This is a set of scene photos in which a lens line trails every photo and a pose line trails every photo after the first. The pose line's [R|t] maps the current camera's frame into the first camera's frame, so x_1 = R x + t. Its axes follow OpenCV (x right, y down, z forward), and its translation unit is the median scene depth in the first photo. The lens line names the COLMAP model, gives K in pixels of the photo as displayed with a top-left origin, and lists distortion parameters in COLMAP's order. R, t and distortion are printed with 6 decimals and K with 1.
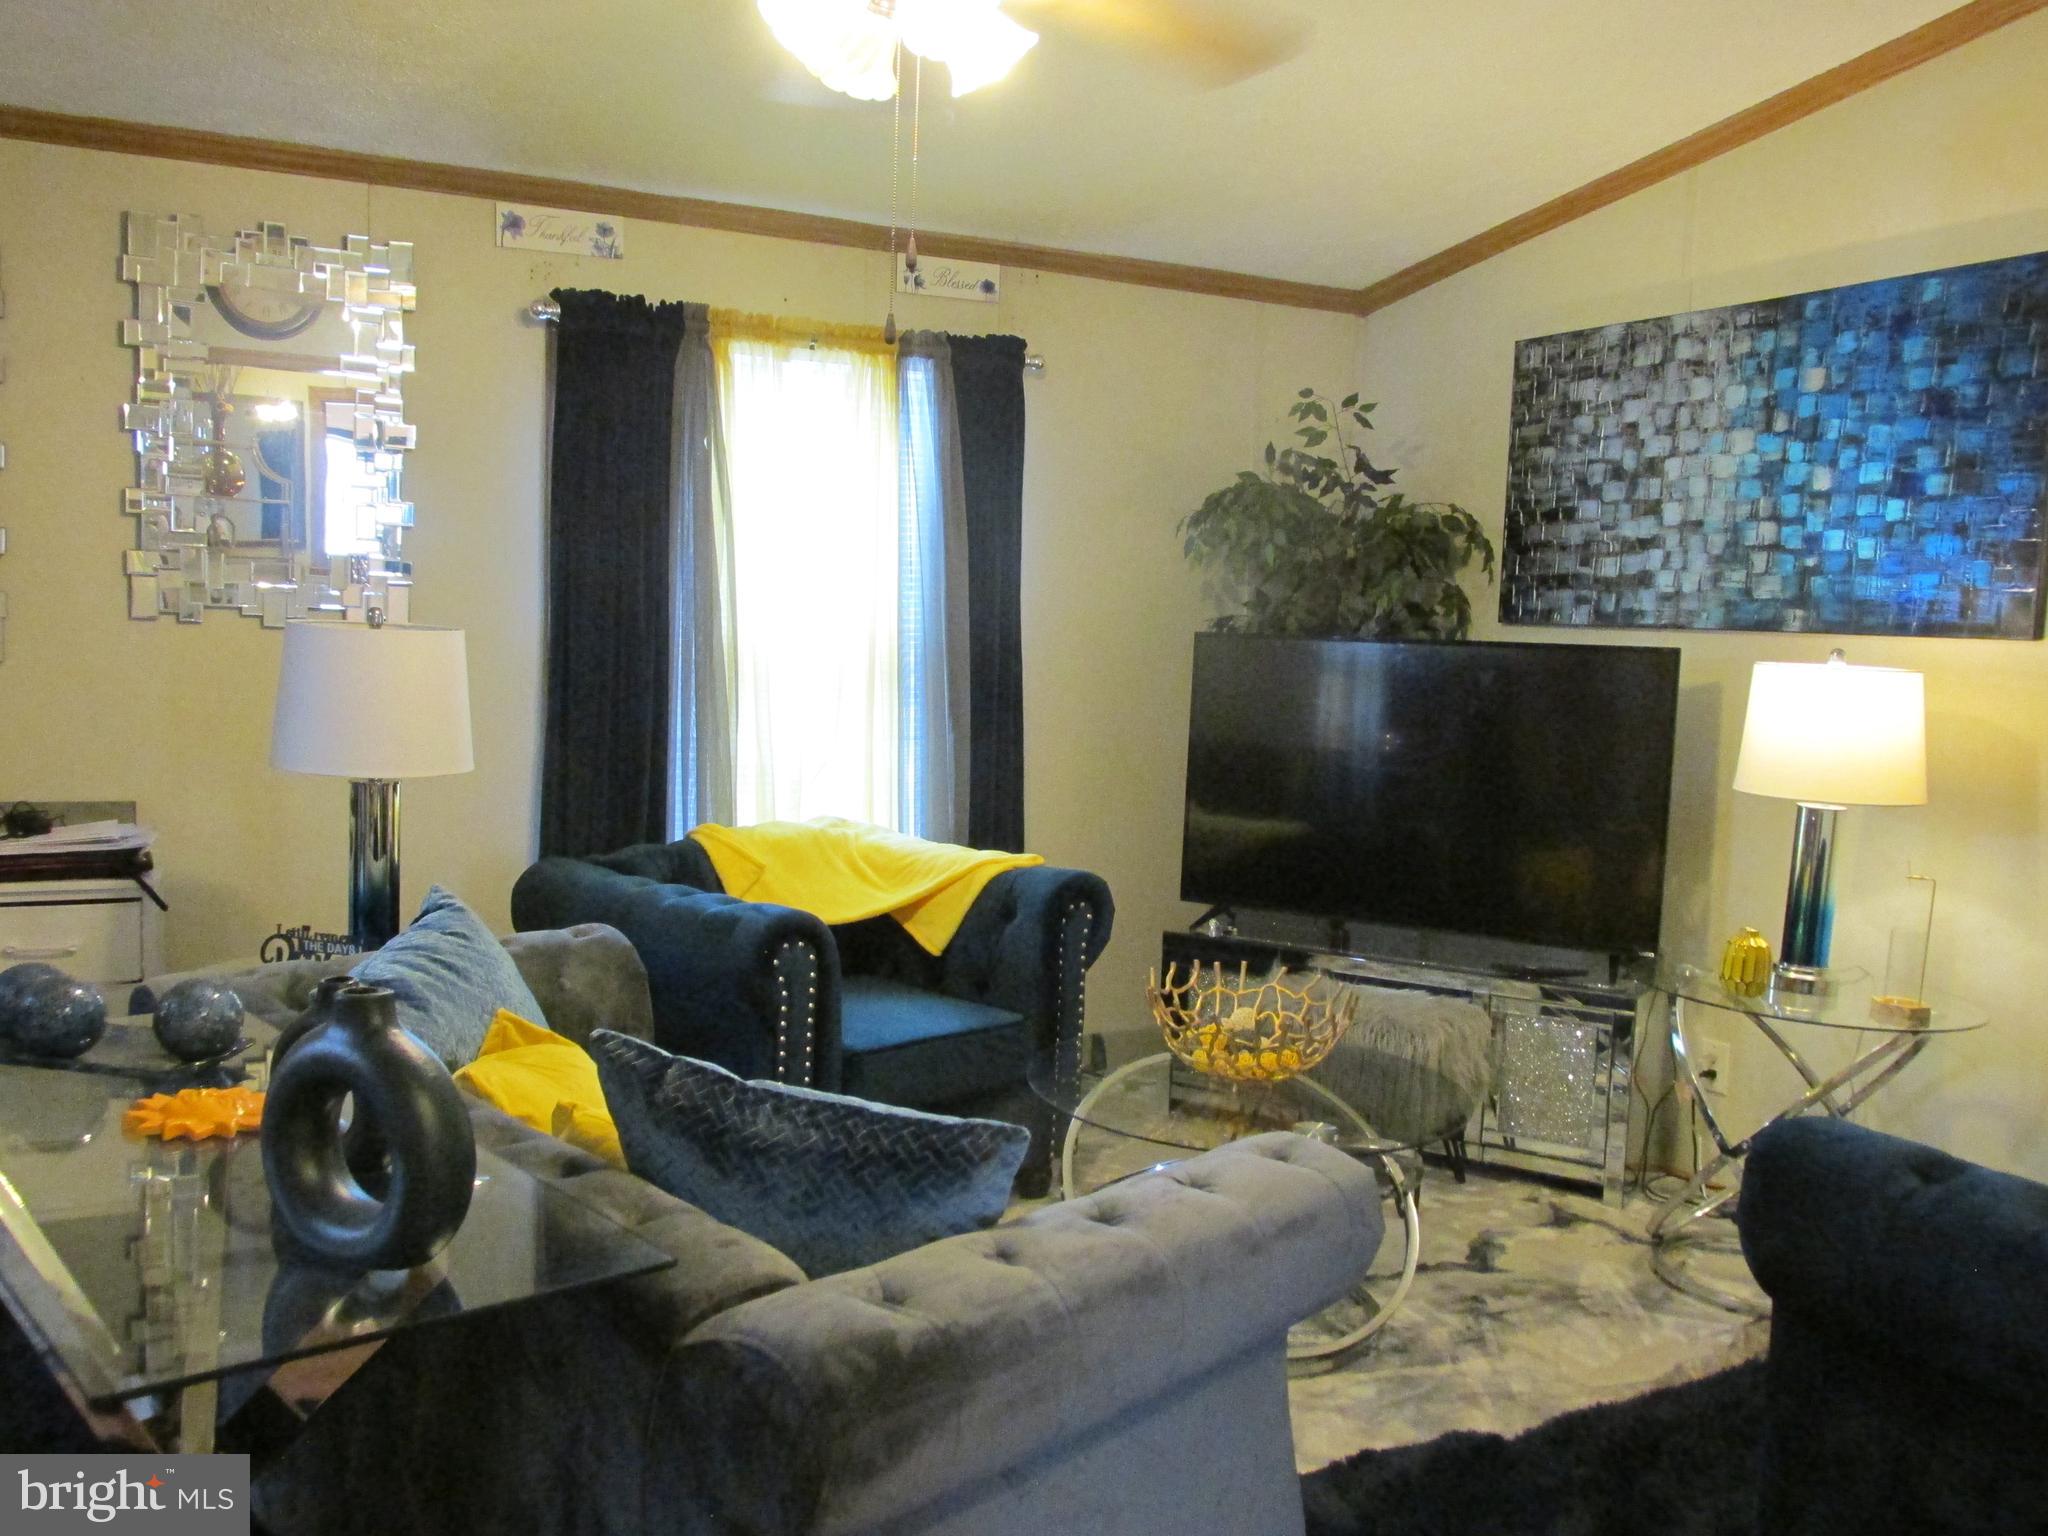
lens RADIAL K [[1739.3, 0, 1024.0], [0, 1739.3, 768.0], [0, 0, 1]] dist [-0.011673, 0.023159]
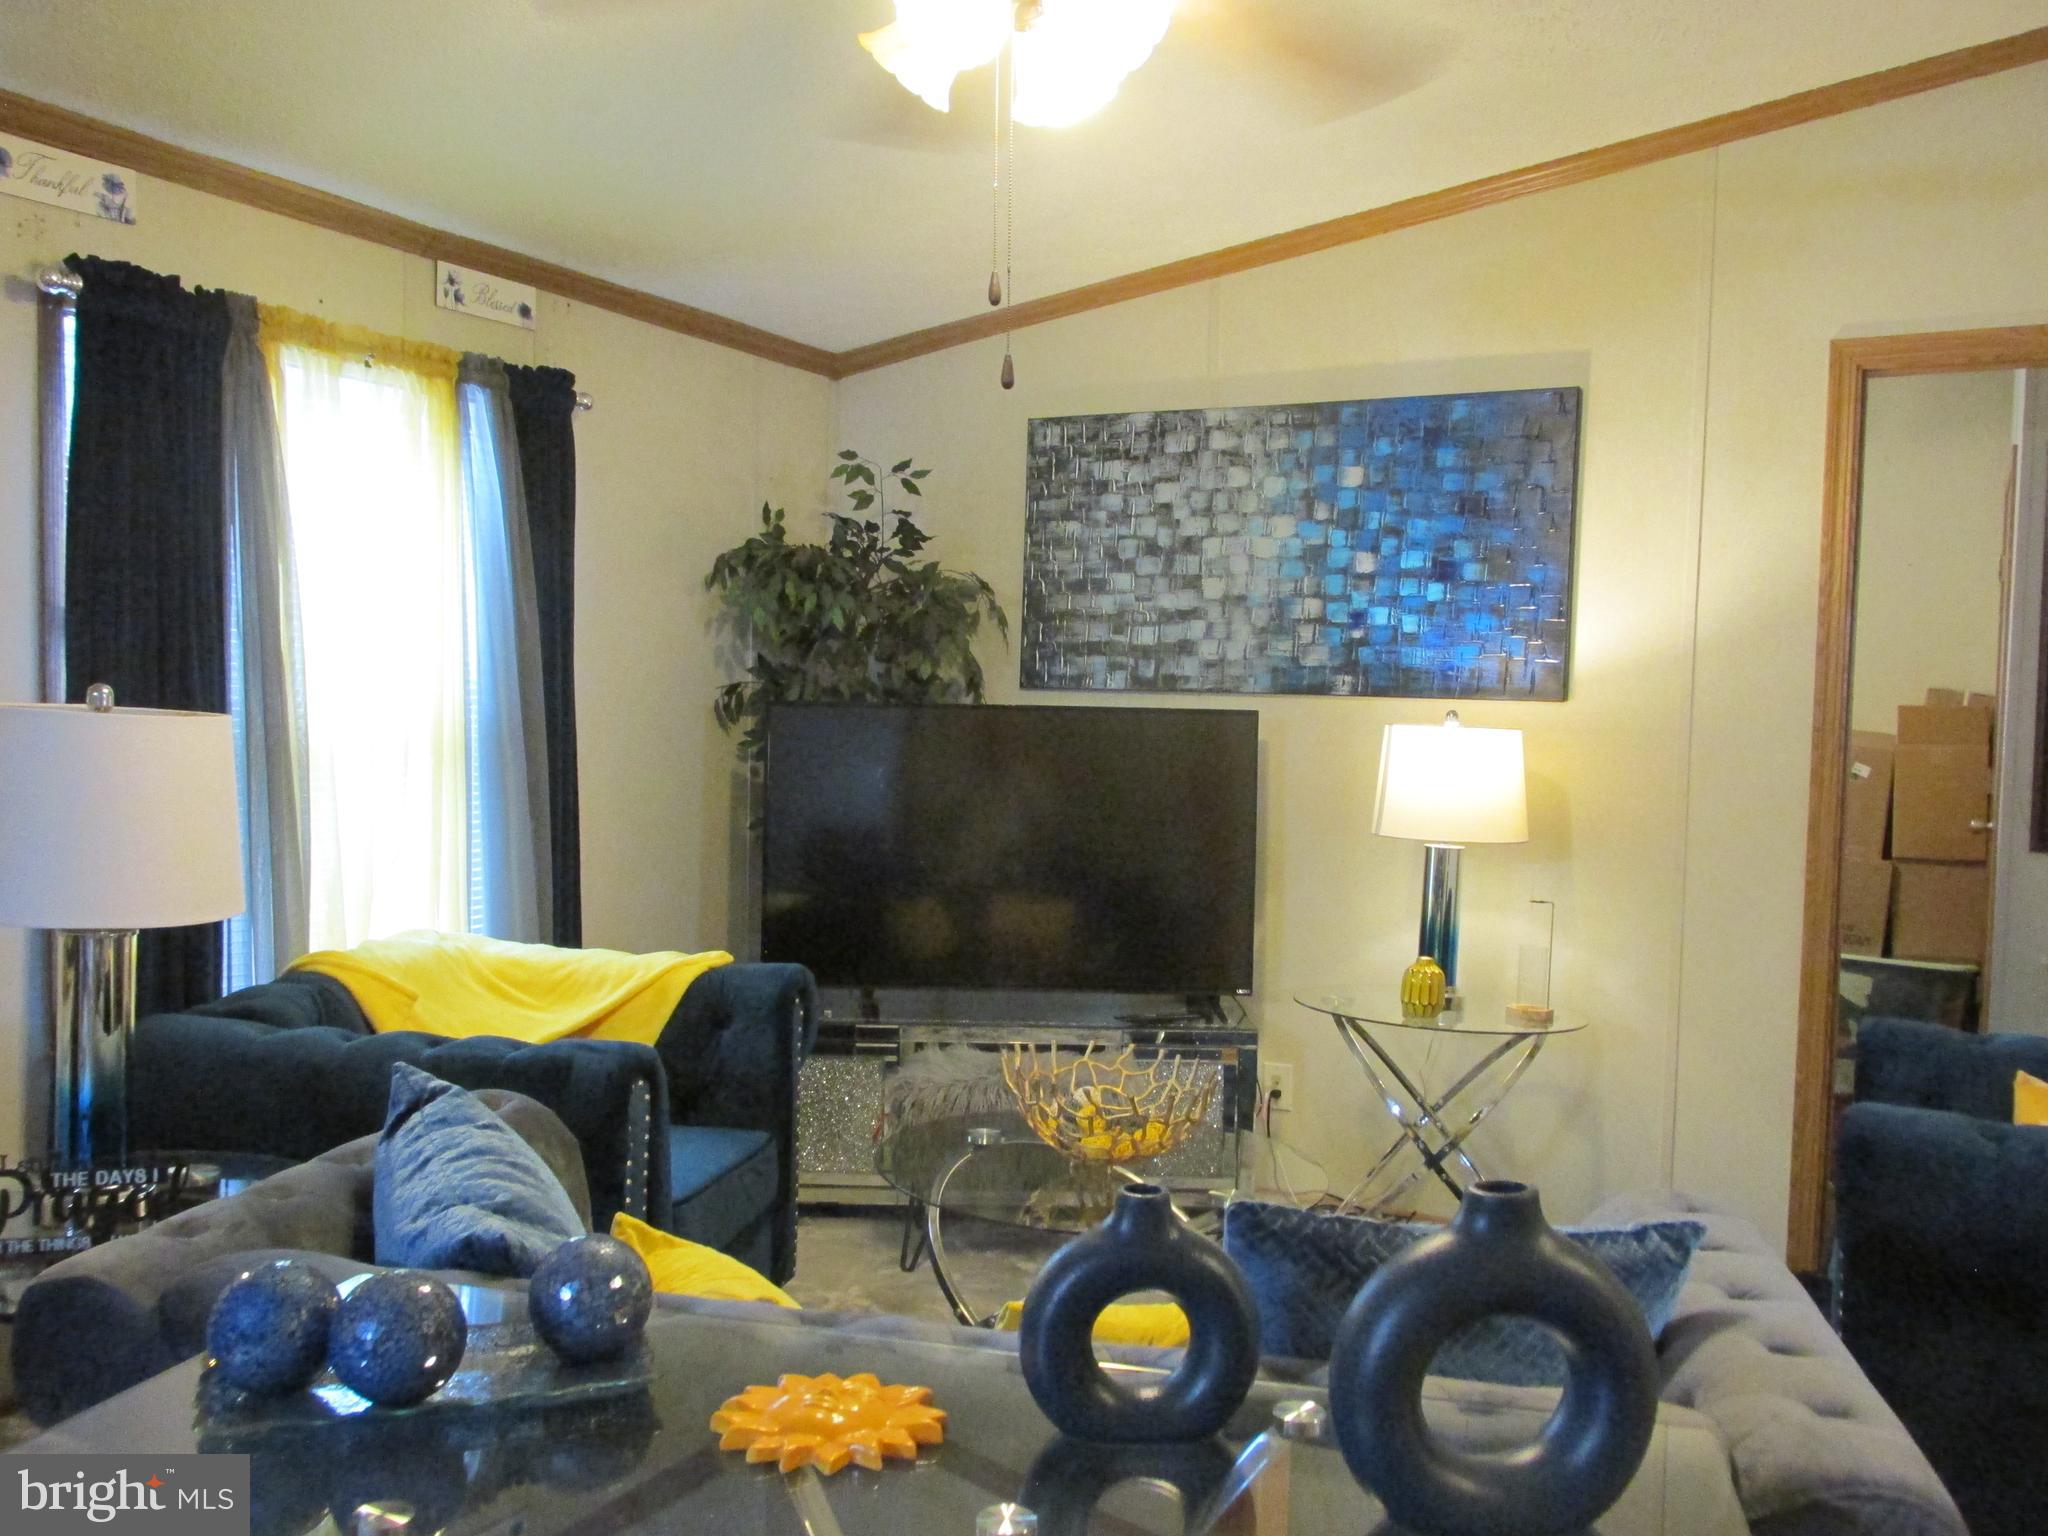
lens RADIAL K [[1739.3, 0, 1024.0], [0, 1739.3, 768.0], [0, 0, 1]] dist [-0.011673, 0.023159]
pose [[0.830623, -0.034091, 0.555790, -0.343269], [0.051430, 0.998555, -0.015612, -0.021892], [-0.554455, 0.041552, 0.831176, 0.156610]]
